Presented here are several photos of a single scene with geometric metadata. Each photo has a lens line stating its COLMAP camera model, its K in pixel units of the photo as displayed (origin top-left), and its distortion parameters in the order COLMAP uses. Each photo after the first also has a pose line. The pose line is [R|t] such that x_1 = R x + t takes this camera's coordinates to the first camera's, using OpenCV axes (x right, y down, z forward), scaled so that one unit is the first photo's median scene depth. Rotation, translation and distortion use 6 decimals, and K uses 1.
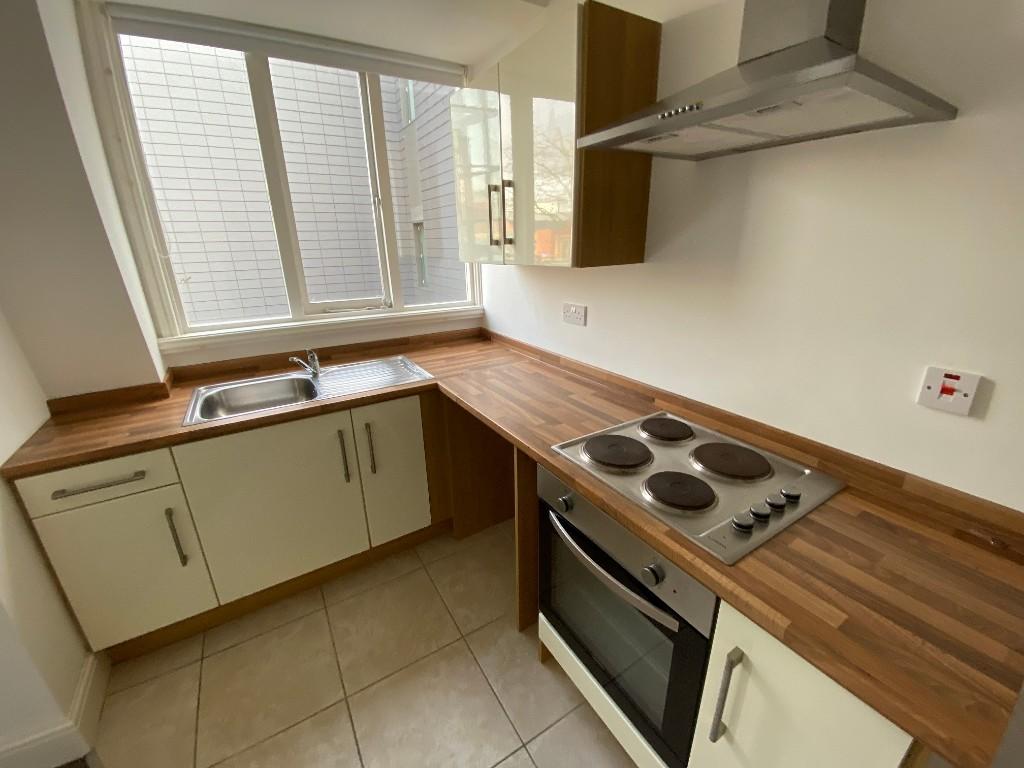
lens RADIAL K [[412.6, 0, 512.0], [0, 412.6, 384.0], [0, 0, 1]] dist [-0.000028, -0.012771]
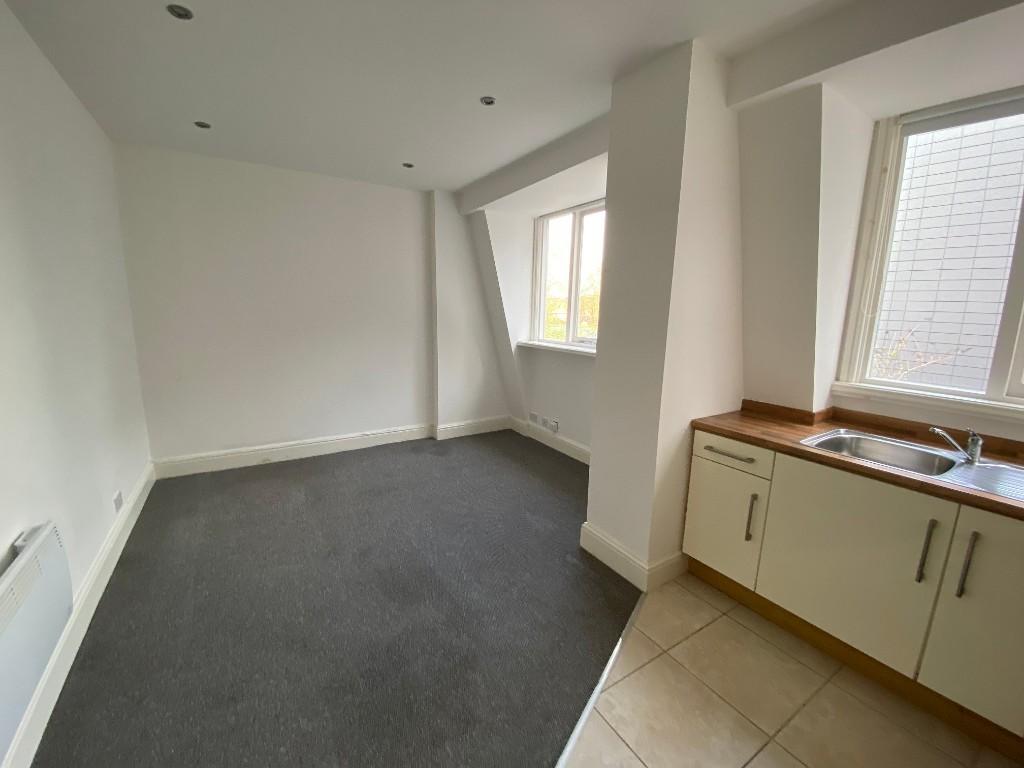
lens RADIAL K [[412.6, 0, 512.0], [0, 412.6, 384.0], [0, 0, 1]] dist [-0.000028, -0.012771]
pose [[0.014266, 0.205259, -0.978604, 0.339422], [-0.347401, 0.918751, 0.187641, 0.000195], [0.937608, 0.337291, 0.084414, 0.020650]]
